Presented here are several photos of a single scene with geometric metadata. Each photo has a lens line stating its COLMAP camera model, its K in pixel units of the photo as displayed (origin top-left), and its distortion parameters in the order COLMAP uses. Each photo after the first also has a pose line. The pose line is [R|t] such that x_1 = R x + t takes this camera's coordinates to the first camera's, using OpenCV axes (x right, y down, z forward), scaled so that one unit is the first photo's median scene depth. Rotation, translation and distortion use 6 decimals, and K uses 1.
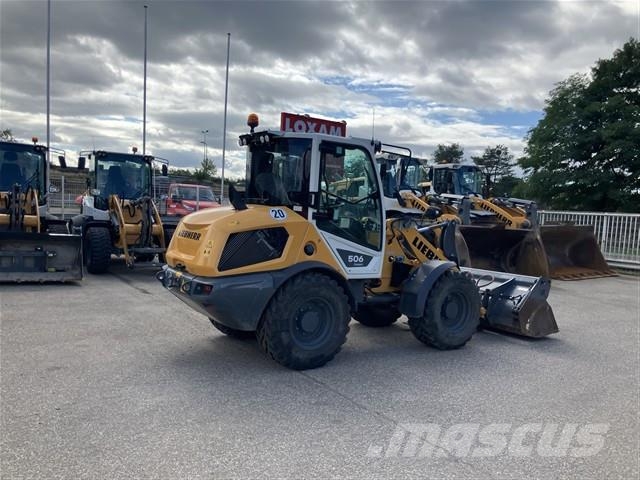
lens RADIAL K [[524.6, 0, 321.6], [0, 524.6, 242.1], [0, 0, 1]] dist [0.048663, -0.055227]
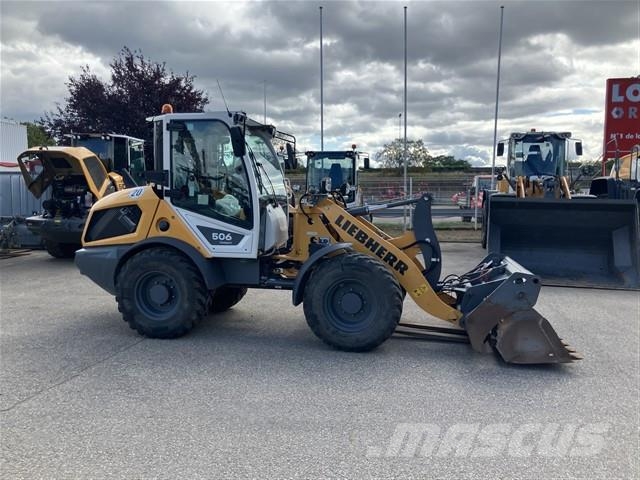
lens RADIAL K [[524.6, 0, 325.9], [0, 524.6, 242.8], [0, 0, 1]] dist [0.048663, -0.055227]
pose [[0.714503, 0.020194, -0.699341, 0.886914], [-0.015100, 0.999796, 0.013442, 0.027805], [0.699470, 0.000956, 0.714662, 0.440428]]
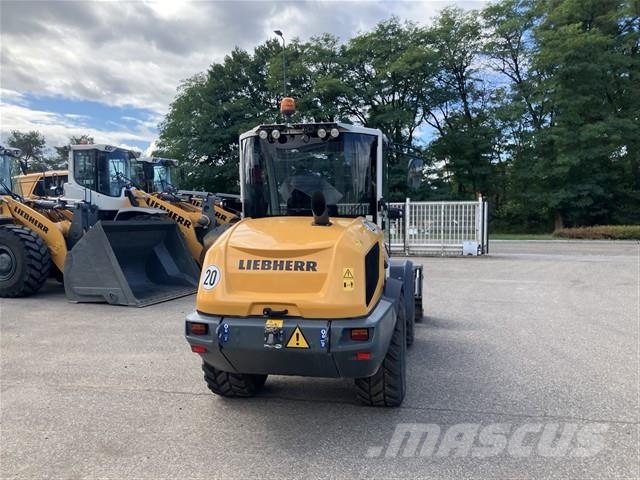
lens RADIAL K [[524.6, 0, 329.6], [0, 524.6, 244.8], [0, 0, 1]] dist [0.048663, -0.055227]
pose [[0.704901, -0.097057, 0.702634, -0.643296], [0.083078, 0.995073, 0.054106, -0.067965], [-0.704424, 0.020233, 0.709491, 0.420792]]
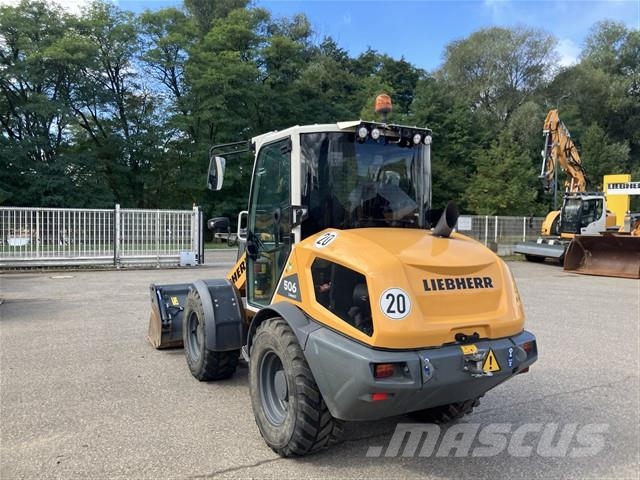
lens RADIAL K [[524.6, 0, 323.0], [0, 524.6, 238.4], [0, 0, 1]] dist [0.048663, -0.055227]
pose [[0.073705, -0.078687, 0.994171, -0.821283], [0.050798, 0.995885, 0.075057, -0.114292], [-0.995986, 0.044970, 0.077398, 1.033046]]
